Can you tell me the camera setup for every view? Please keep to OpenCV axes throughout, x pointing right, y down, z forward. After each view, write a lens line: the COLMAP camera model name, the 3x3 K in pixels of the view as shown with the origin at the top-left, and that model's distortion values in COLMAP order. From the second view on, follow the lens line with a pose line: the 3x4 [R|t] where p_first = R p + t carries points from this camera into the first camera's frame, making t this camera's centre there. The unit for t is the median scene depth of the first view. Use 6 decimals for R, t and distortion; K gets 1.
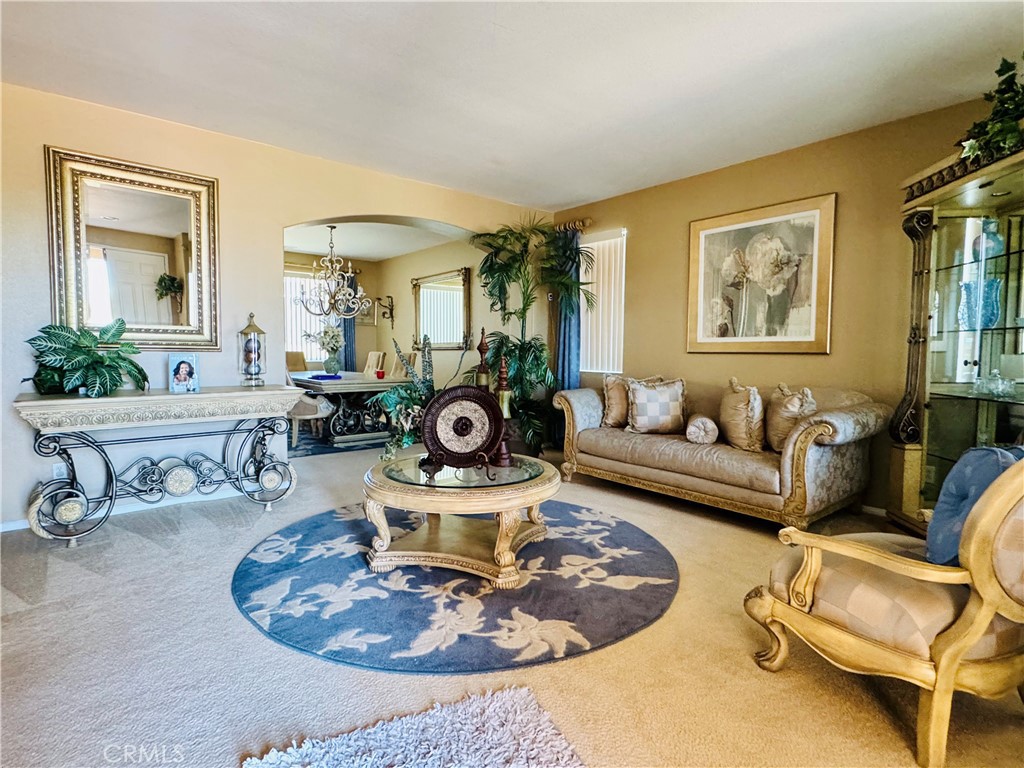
lens RADIAL K [[539.4, 0, 507.4], [0, 539.4, 386.6], [0, 0, 1]] dist [-0.000003, 0.000065]
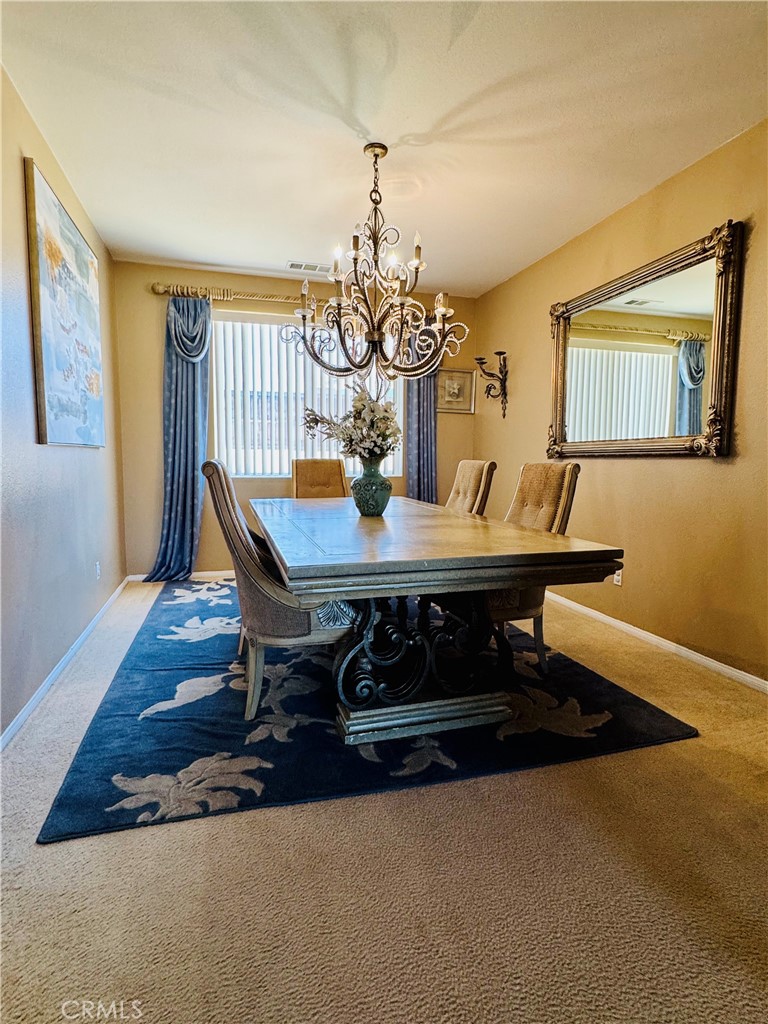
lens RADIAL K [[539.4, 0, 378.2], [0, 539.4, 509.2], [0, 0, 1]] dist [-0.000003, 0.000065]
pose [[0.919386, 0.037506, -0.391565, -0.141148], [-0.027353, 0.999130, 0.031477, -0.036195], [0.392405, -0.018229, 0.919612, 0.563314]]
